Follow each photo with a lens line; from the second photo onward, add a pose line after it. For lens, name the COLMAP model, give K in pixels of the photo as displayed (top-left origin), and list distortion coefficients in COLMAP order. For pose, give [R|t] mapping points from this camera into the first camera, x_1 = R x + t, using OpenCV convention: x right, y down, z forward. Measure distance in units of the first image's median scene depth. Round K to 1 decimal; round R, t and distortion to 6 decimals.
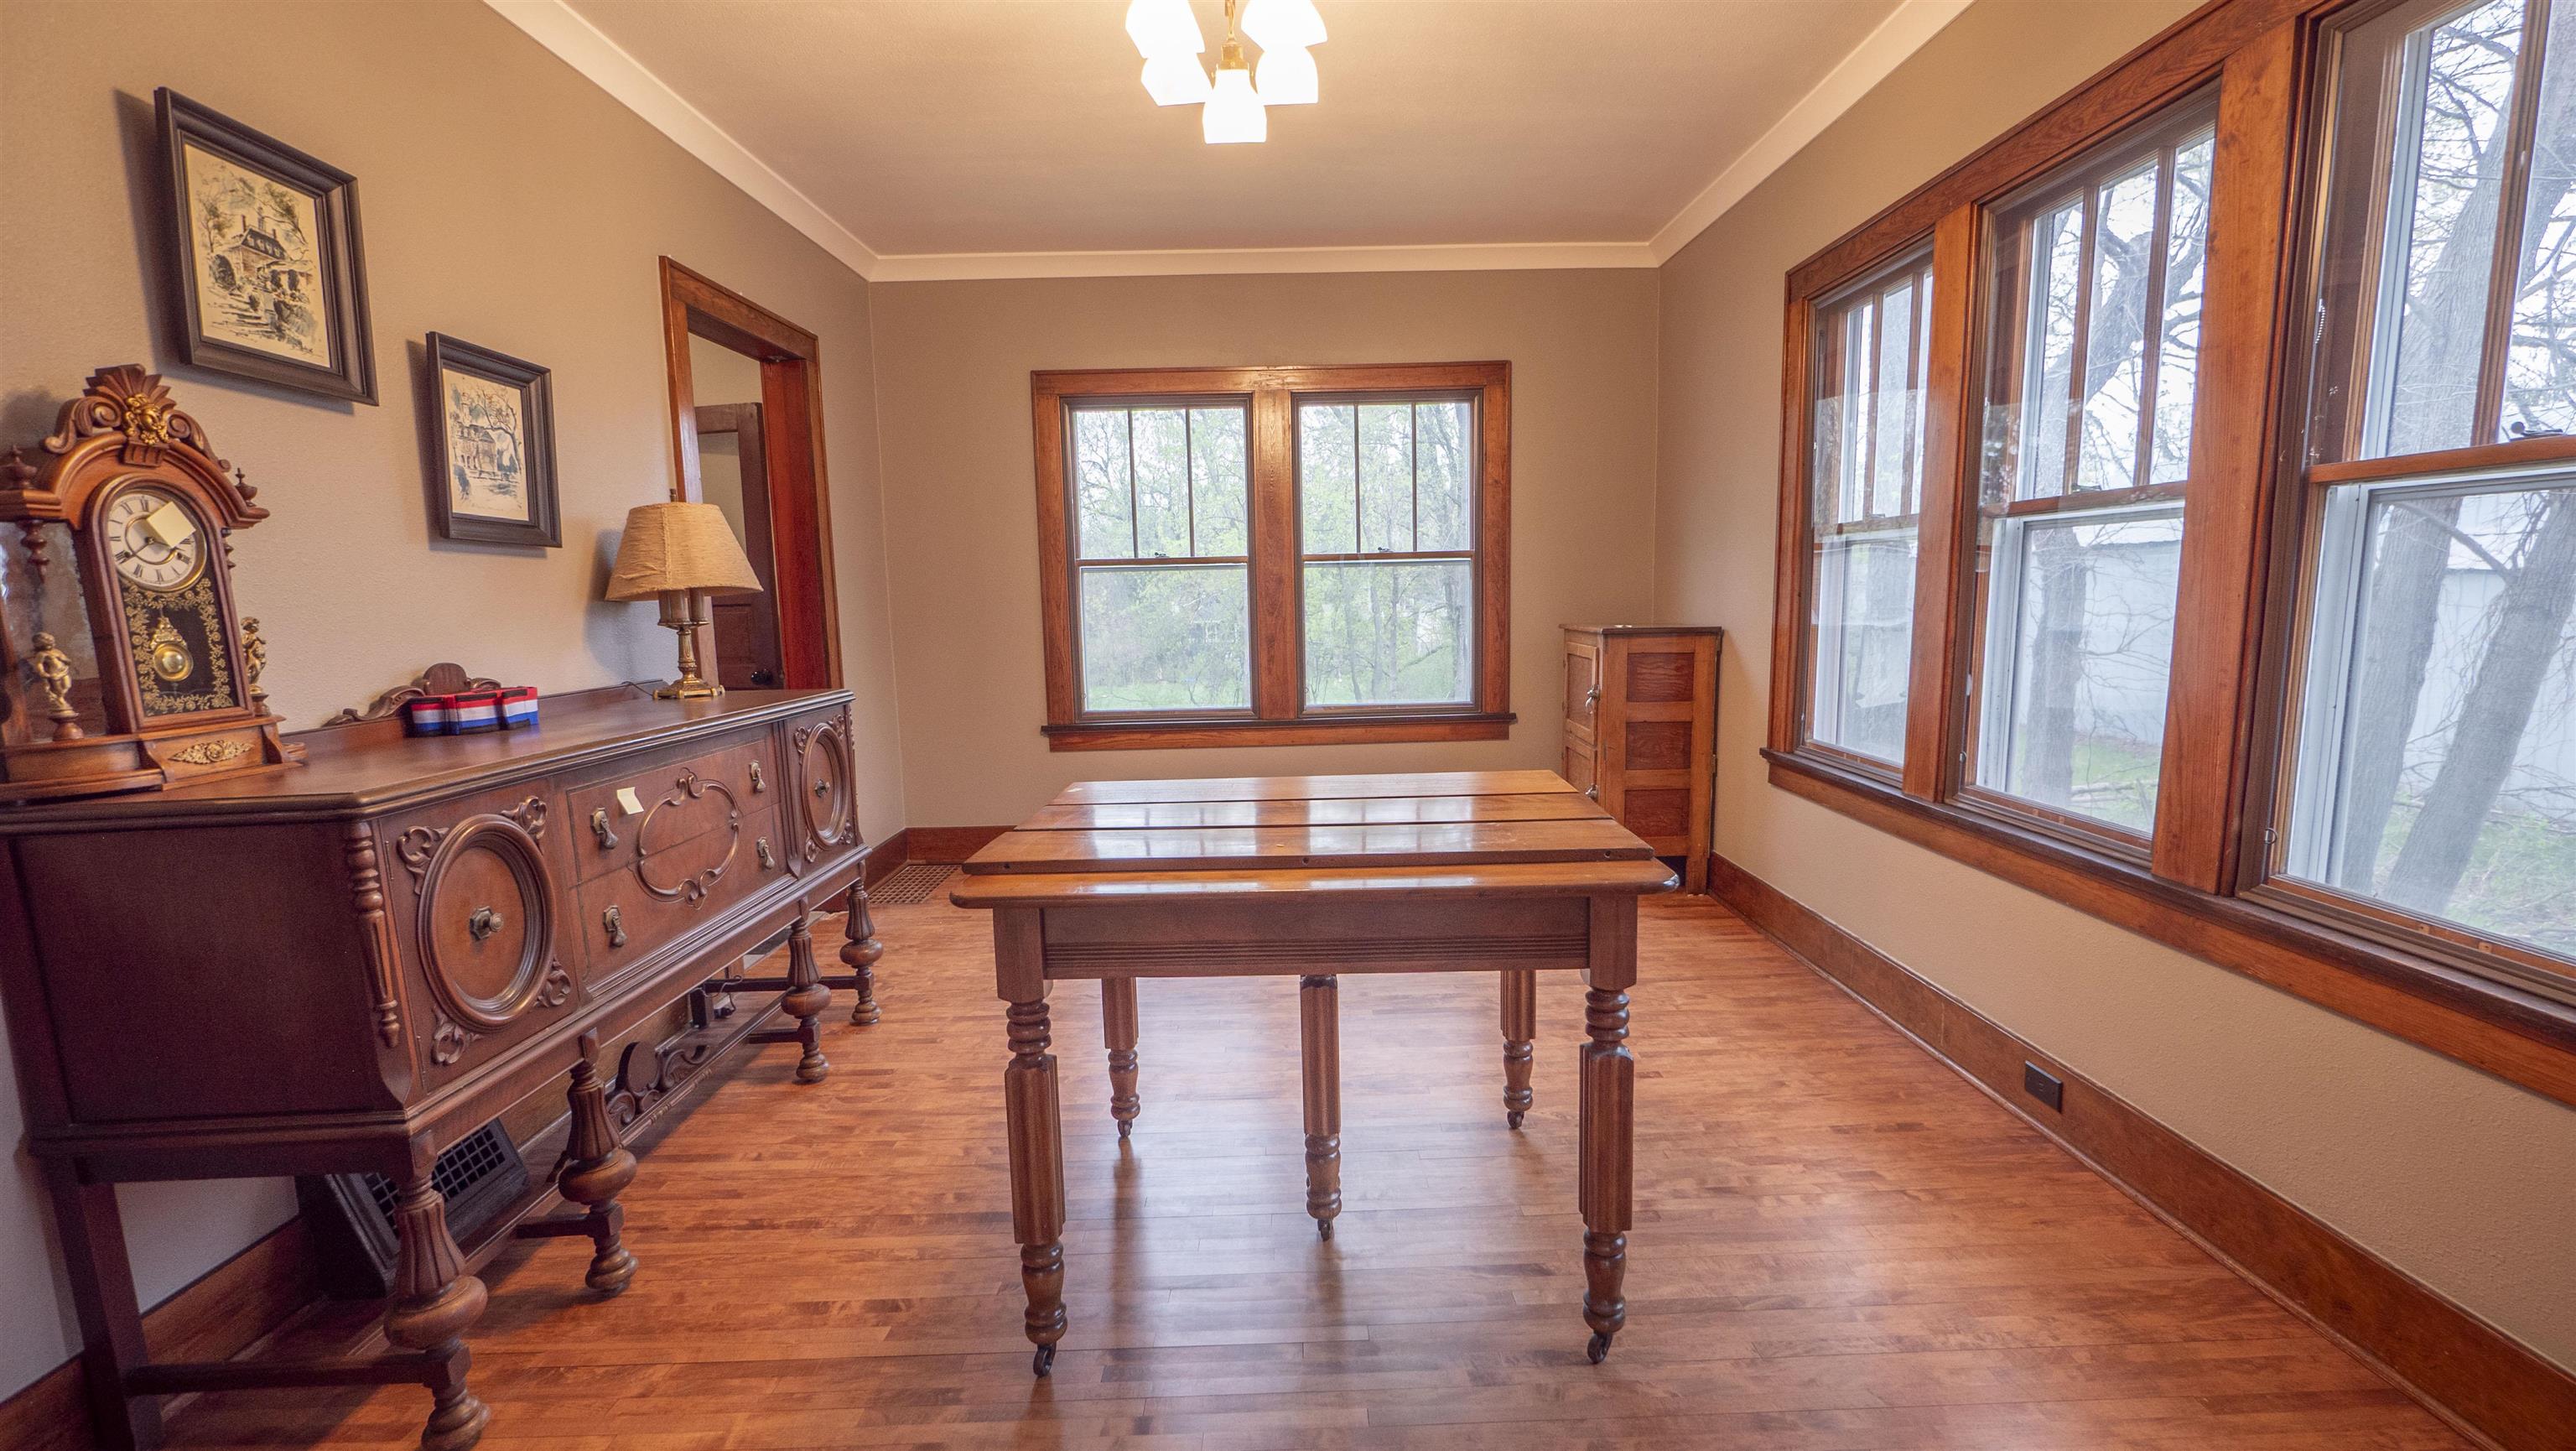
lens RADIAL K [[1097.8, 0, 1302.8], [0, 1097.8, 737.8], [0, 0, 1]] dist [-0.006235, 0.000985]
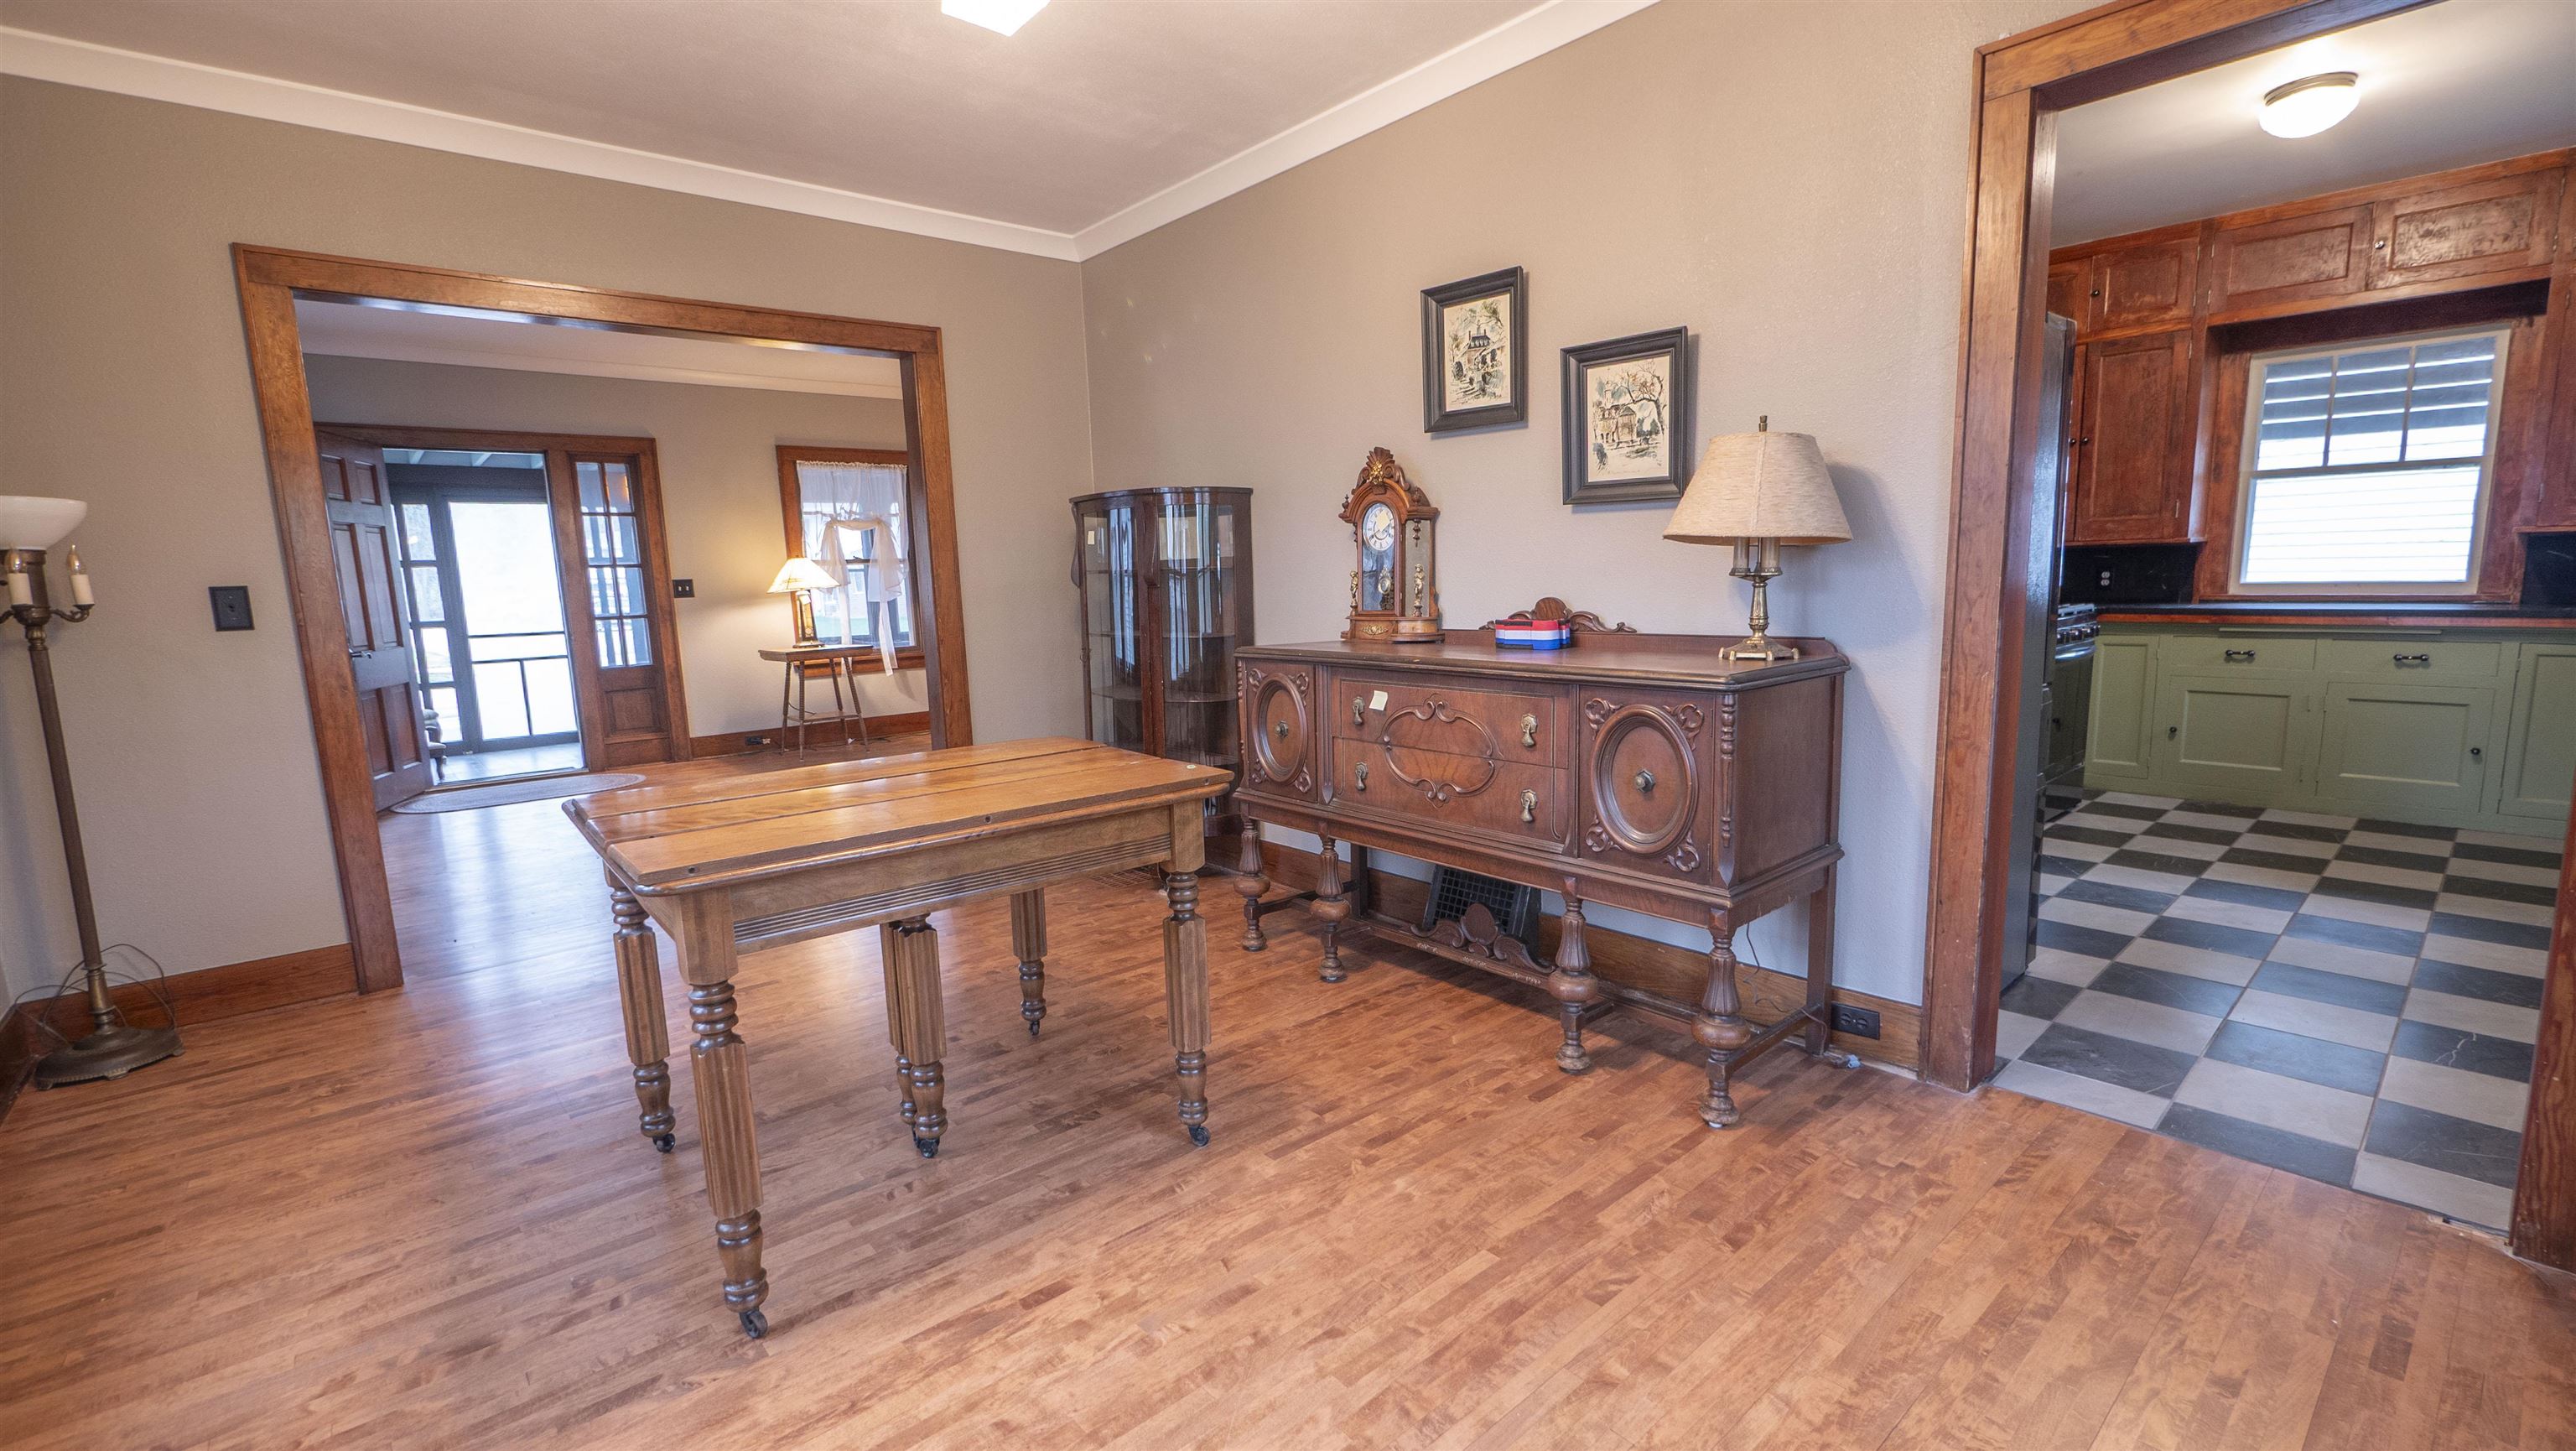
lens RADIAL K [[1097.8, 0, 1302.8], [0, 1097.8, 737.8], [0, 0, 1]] dist [-0.006235, 0.000985]
pose [[-0.762617, 0.142838, -0.630883, 0.318696], [-0.039432, 0.963235, 0.265751, -0.230616], [0.645647, 0.227543, -0.728947, 1.682403]]
